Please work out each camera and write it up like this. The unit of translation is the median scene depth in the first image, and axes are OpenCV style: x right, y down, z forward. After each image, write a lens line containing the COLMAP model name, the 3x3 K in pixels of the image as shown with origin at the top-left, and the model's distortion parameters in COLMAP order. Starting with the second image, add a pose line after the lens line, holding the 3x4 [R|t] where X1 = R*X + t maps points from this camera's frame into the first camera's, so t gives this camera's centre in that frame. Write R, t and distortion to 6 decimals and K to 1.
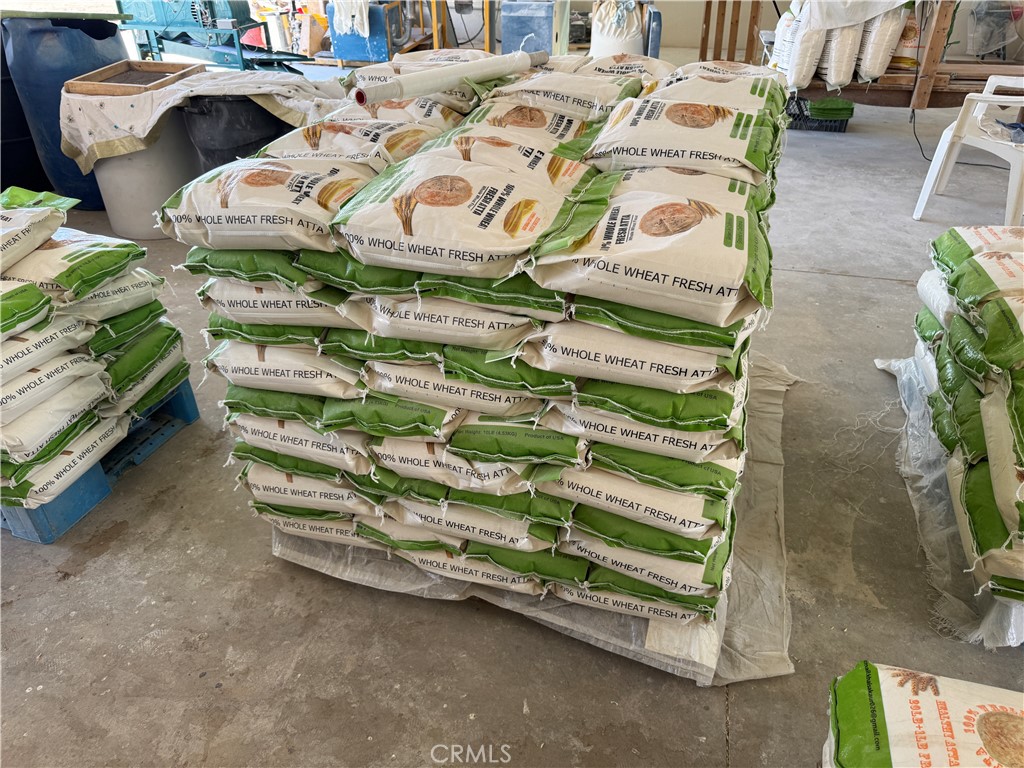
lens RADIAL K [[725.9, 0, 519.6], [0, 725.9, 383.5], [0, 0, 1]] dist [0.033083, -0.046628]
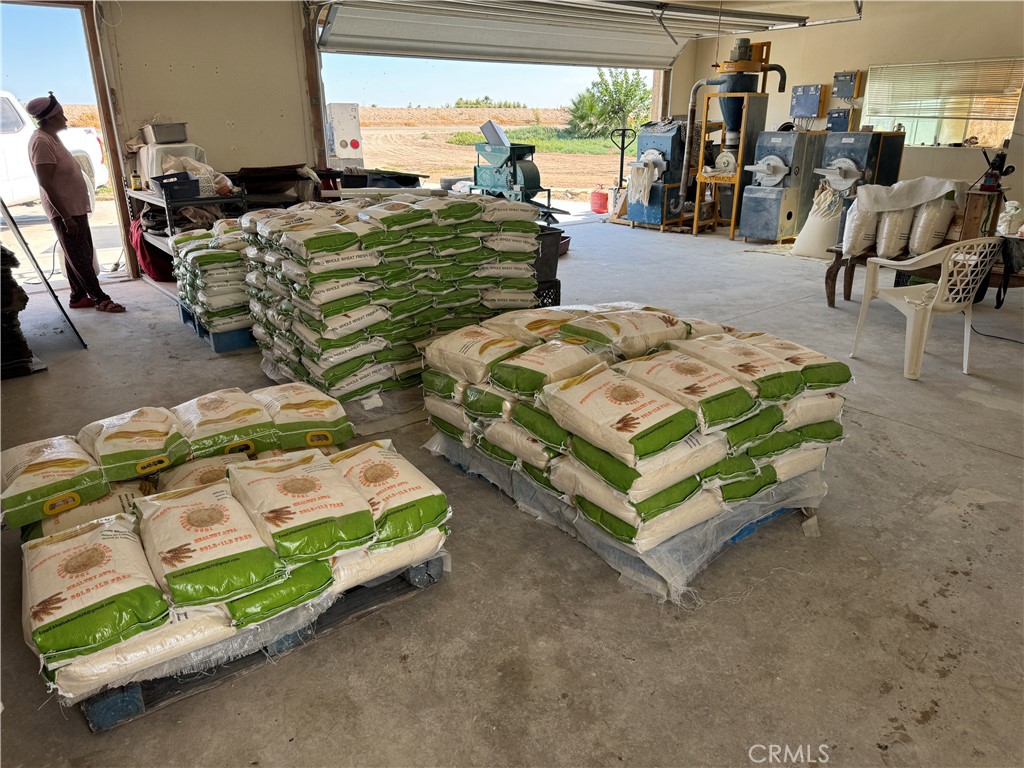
lens RADIAL K [[725.9, 0, 508.3], [0, 725.9, 380.0], [0, 0, 1]] dist [0.033083, -0.046628]
pose [[0.789072, 0.201990, -0.580143, 1.933606], [-0.327091, 0.937538, -0.118462, 0.324253], [0.519978, 0.283235, 0.805854, -0.581952]]
